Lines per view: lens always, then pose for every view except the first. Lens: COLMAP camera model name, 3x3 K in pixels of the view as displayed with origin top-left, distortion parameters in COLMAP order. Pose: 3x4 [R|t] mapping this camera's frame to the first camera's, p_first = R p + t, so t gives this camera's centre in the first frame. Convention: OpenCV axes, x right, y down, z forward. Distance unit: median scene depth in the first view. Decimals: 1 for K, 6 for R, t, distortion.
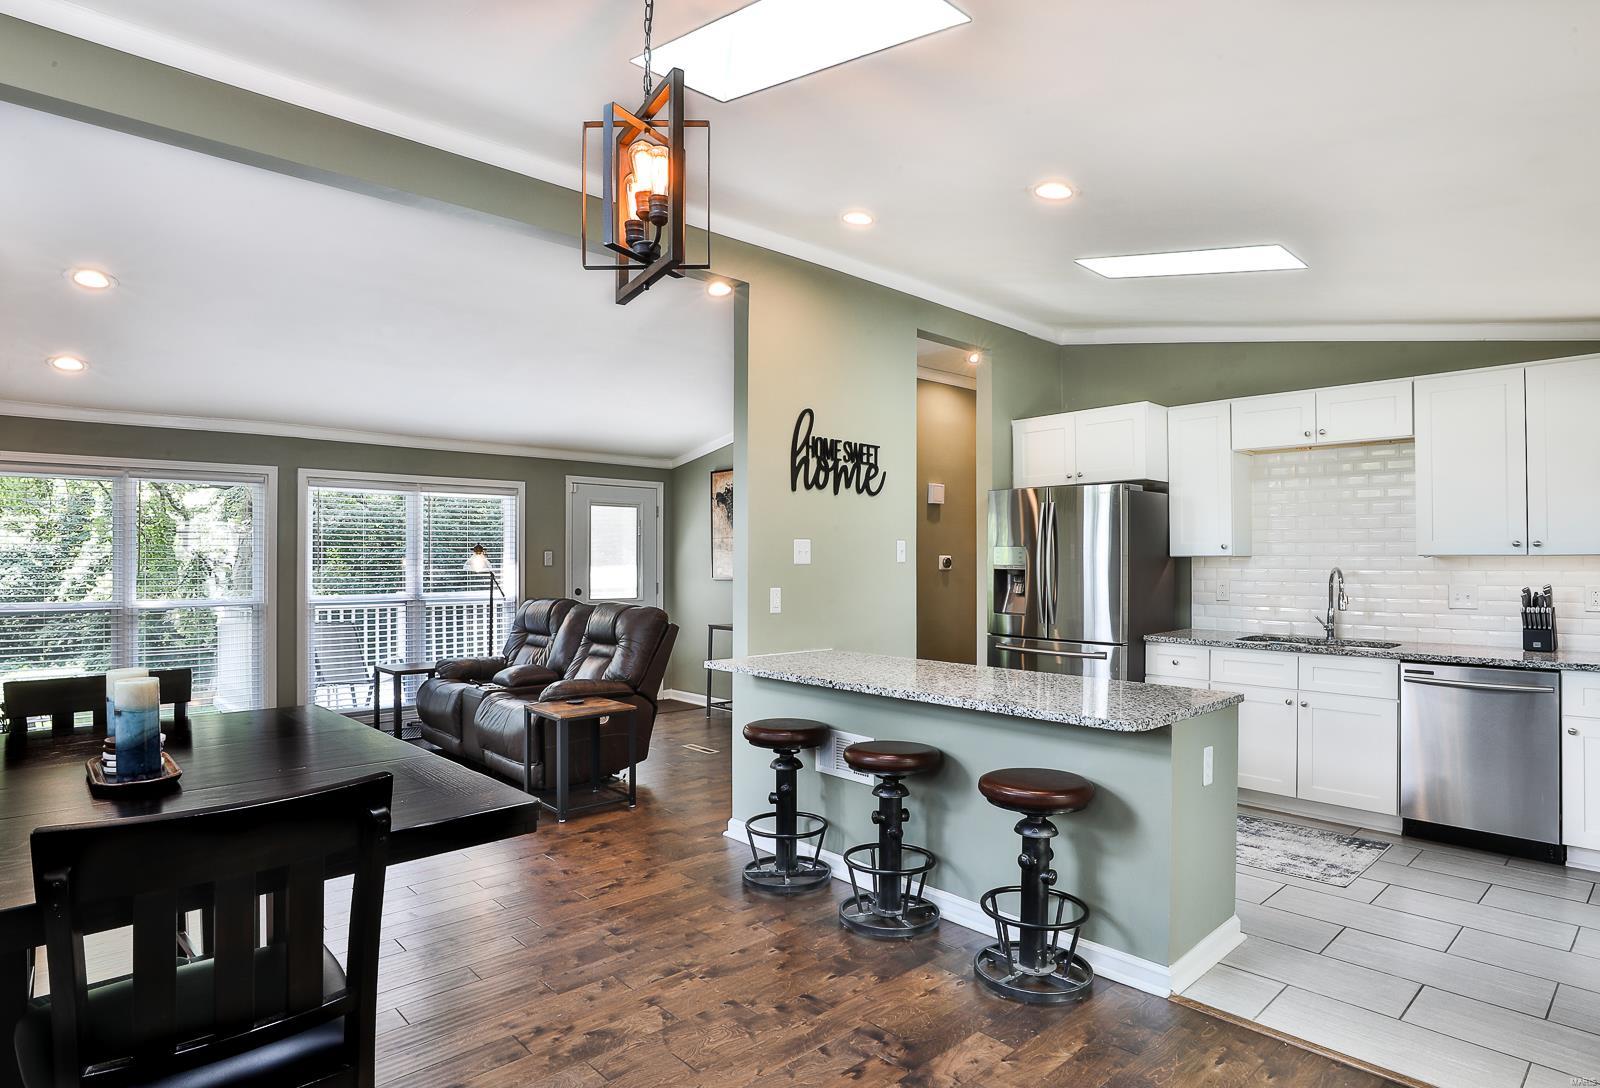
lens RADIAL K [[869.1, 0, 772.9], [0, 869.1, 549.6], [0, 0, 1]] dist [-0.001030, 0.000669]
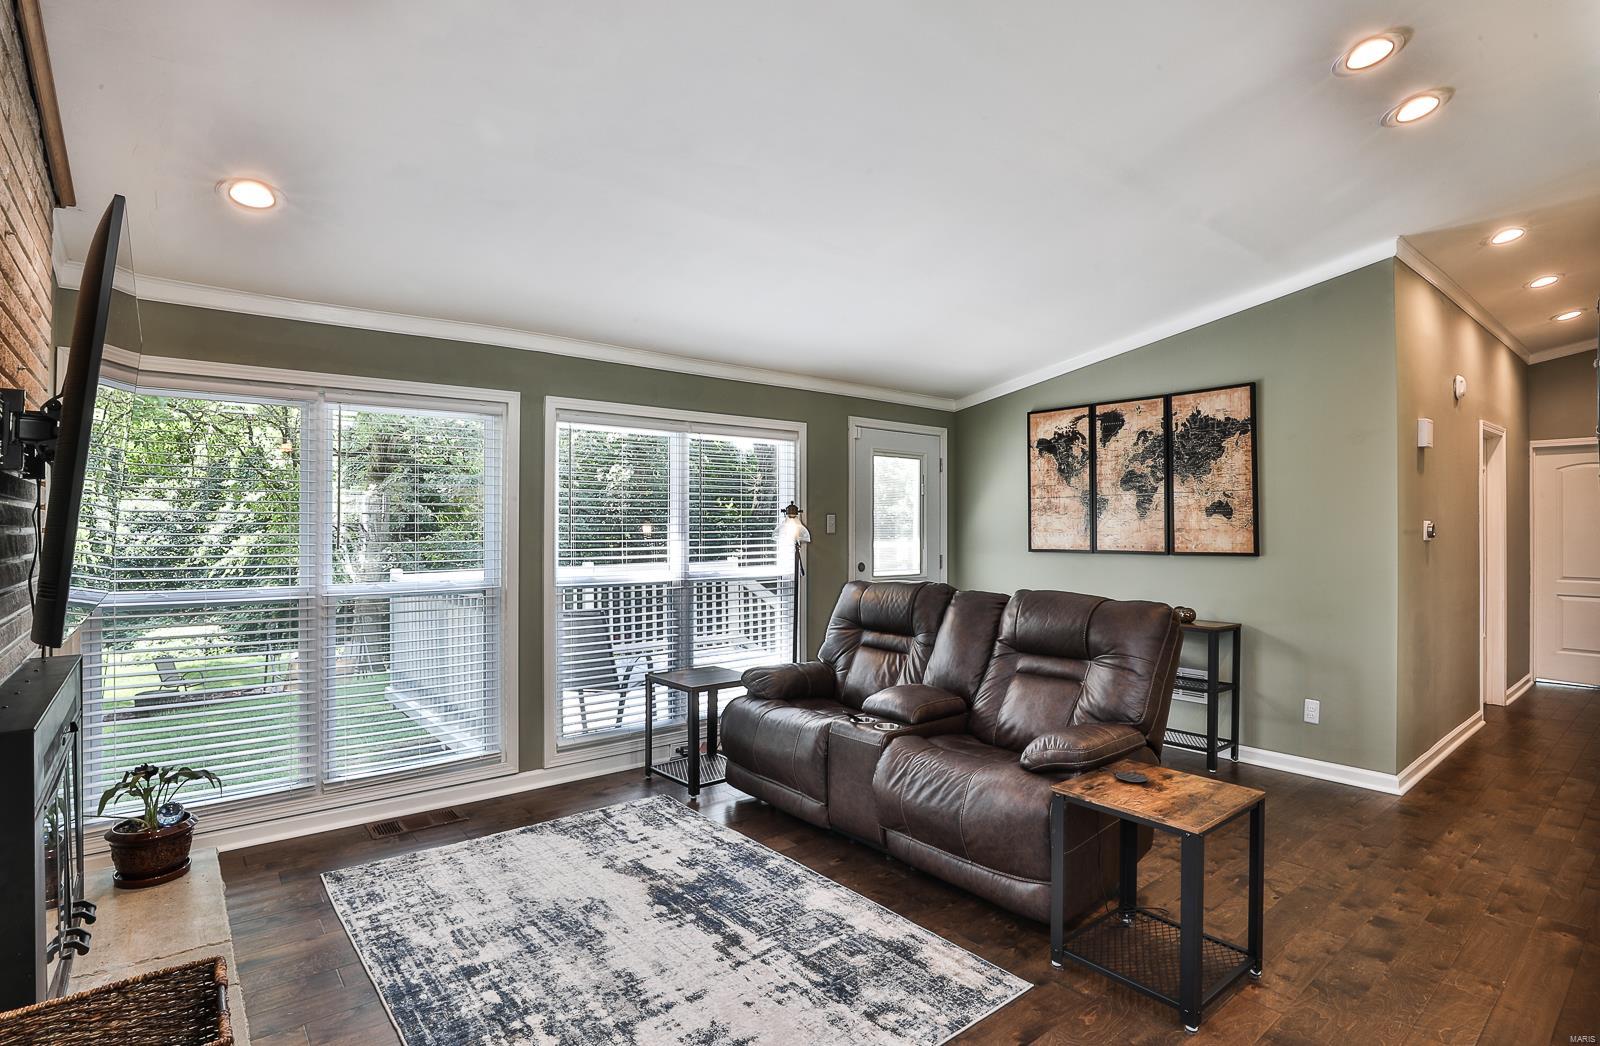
lens RADIAL K [[788.1, 0, 804.1], [0, 788.1, 516.1], [0, 0, 1]] dist [-0.027896, 0.001129]
pose [[0.999757, 0.001261, -0.022006, -0.359757], [-0.001249, 0.999999, 0.000599, 0.004128], [0.022007, -0.000571, 0.999758, 0.409820]]
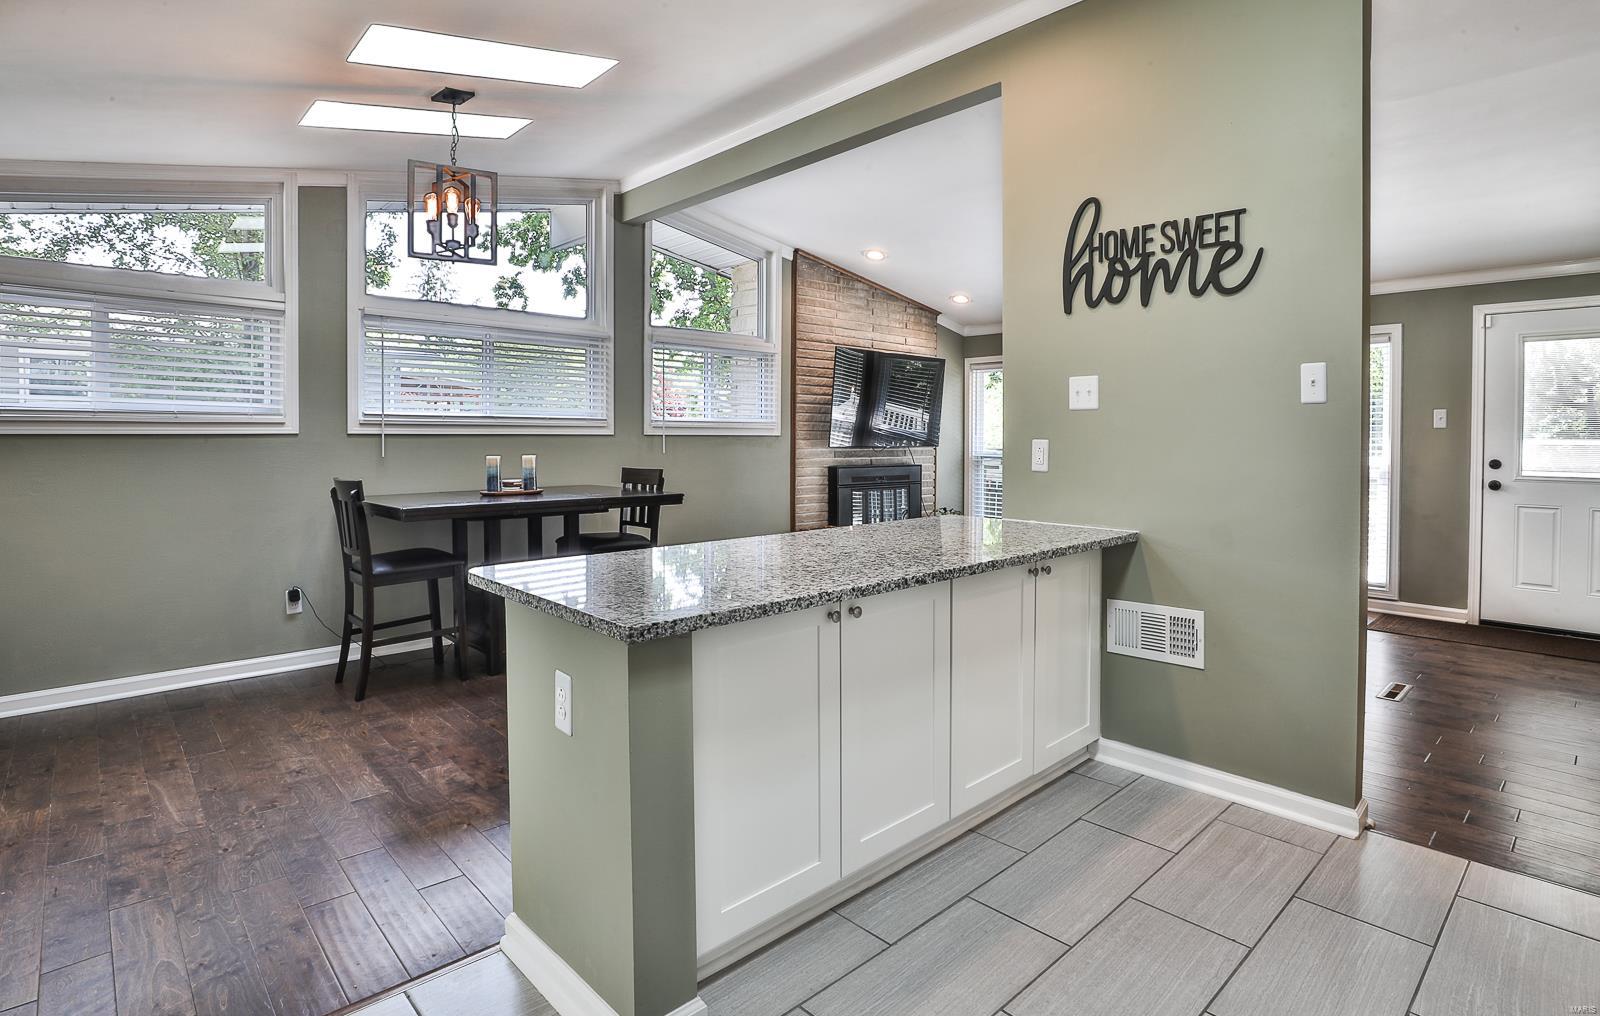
lens RADIAL K [[788.1, 0, 826.8], [0, 788.1, 454.4], [0, 0, 1]] dist [-0.027896, 0.001129]
pose [[0.074019, 0.024801, -0.996948, 0.521525], [0.007945, 0.999644, 0.025458, 0.027348], [0.997225, -0.009805, 0.073796, 0.549757]]
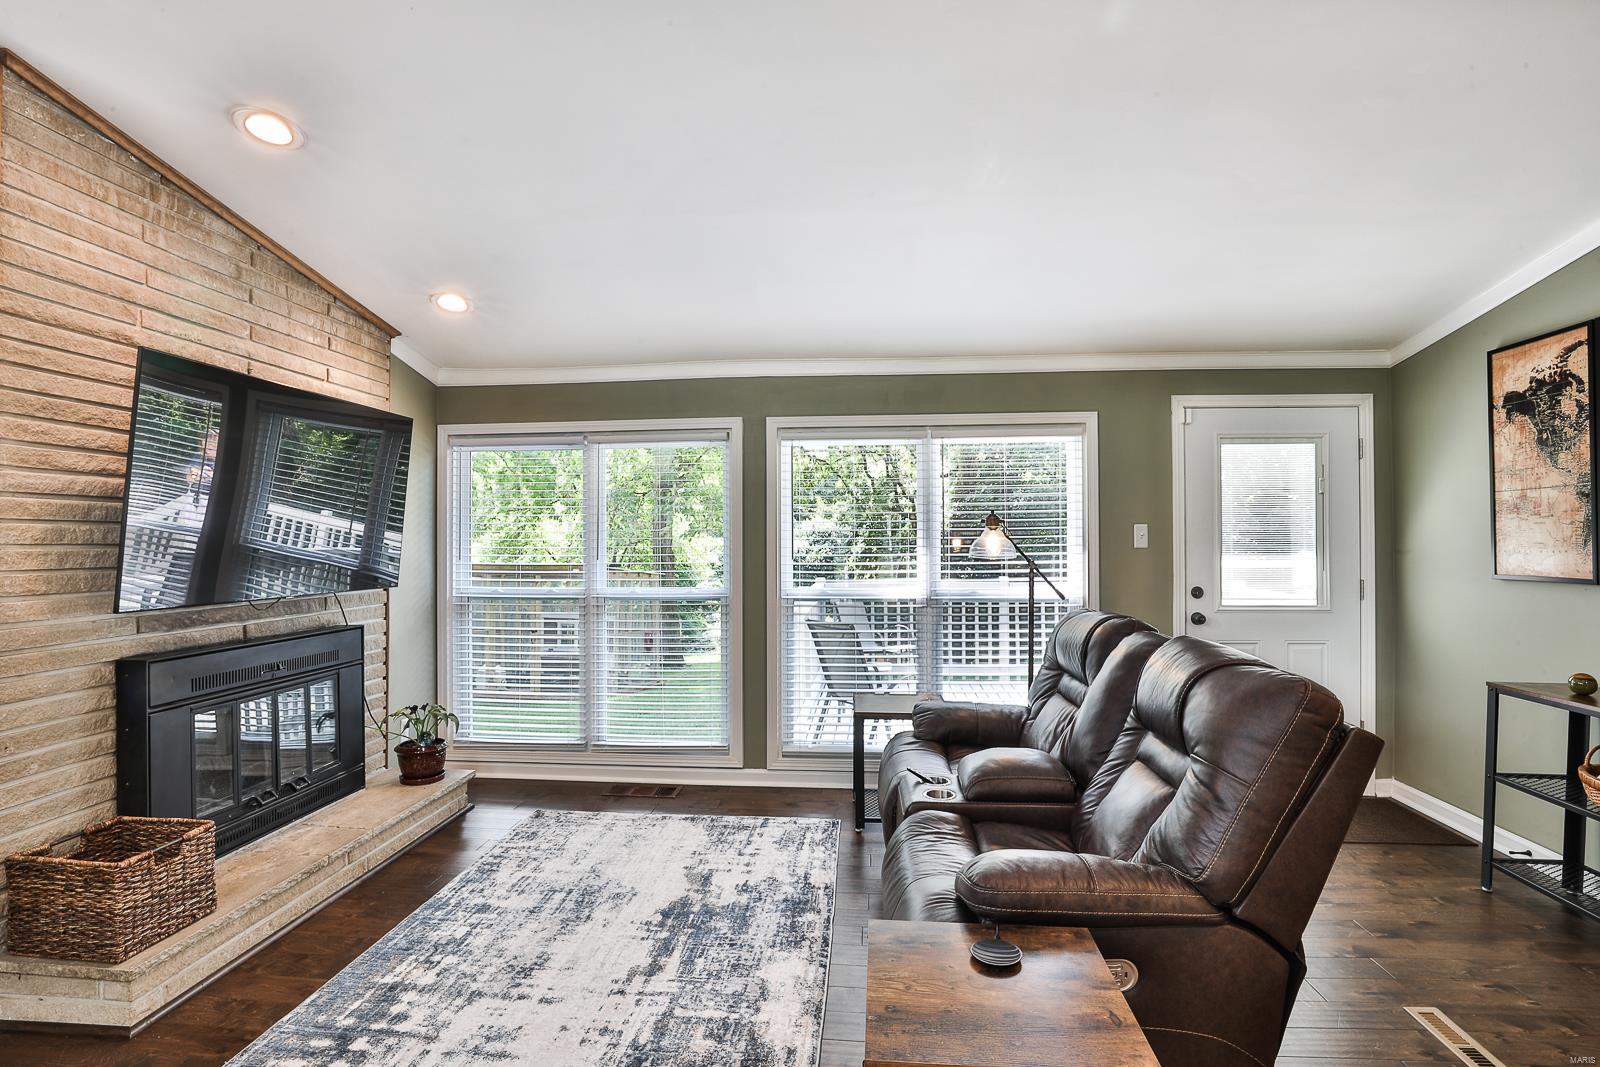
lens RADIAL K [[785.1, 0, 798.5], [0, 785.1, 525.8], [0, 0, 1]] dist [-0.030987, 0.004500]
pose [[0.698823, -0.014468, -0.715149, -0.050447], [0.012234, 0.999891, -0.008274, 0.006539], [0.715190, -0.002967, 0.698923, 0.610577]]
